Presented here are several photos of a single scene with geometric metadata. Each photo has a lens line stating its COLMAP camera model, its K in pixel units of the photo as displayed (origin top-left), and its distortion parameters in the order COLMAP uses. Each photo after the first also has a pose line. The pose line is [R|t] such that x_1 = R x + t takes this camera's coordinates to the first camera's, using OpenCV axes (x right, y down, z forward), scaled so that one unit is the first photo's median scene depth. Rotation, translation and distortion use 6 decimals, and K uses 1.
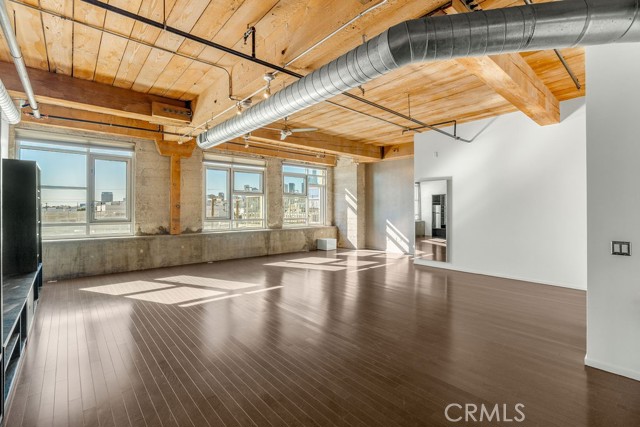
lens RADIAL K [[295.1, 0, 318.2], [0, 295.1, 207.3], [0, 0, 1]] dist [-0.002194, -0.000568]
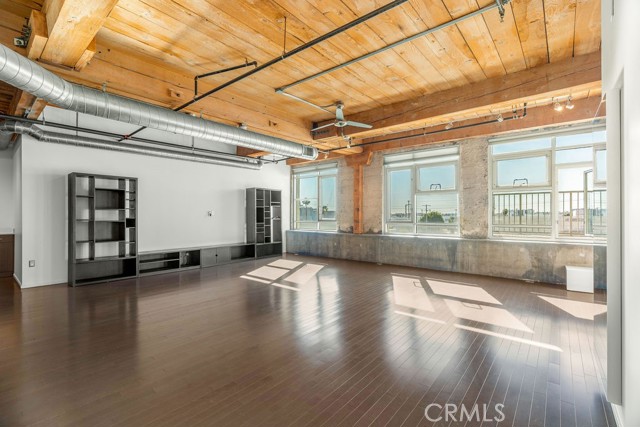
lens RADIAL K [[295.1, 0, 315.1], [0, 295.1, 213.9], [0, 0, 1]] dist [-0.002194, -0.000568]
pose [[0.159839, -0.009263, -0.987100, 0.627055], [0.003643, 0.999955, -0.008794, 0.024452], [0.987136, -0.002190, 0.159866, 0.649240]]
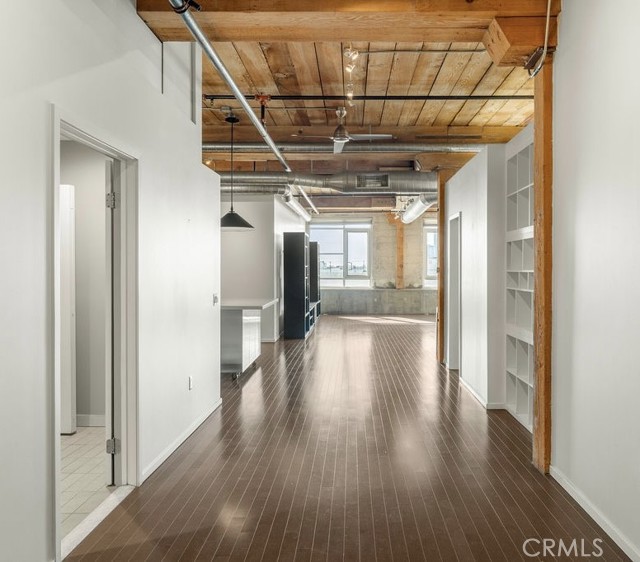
lens RADIAL K [[565.8, 0, 323.7], [0, 565.8, 279.4], [0, 0, 1]] dist [-0.012683, 0.005034]
pose [[0.726072, 0.012760, -0.687500, 0.898360], [0.002377, 0.999775, 0.021067, 0.002702], [0.687615, -0.016931, 0.725878, -0.920188]]
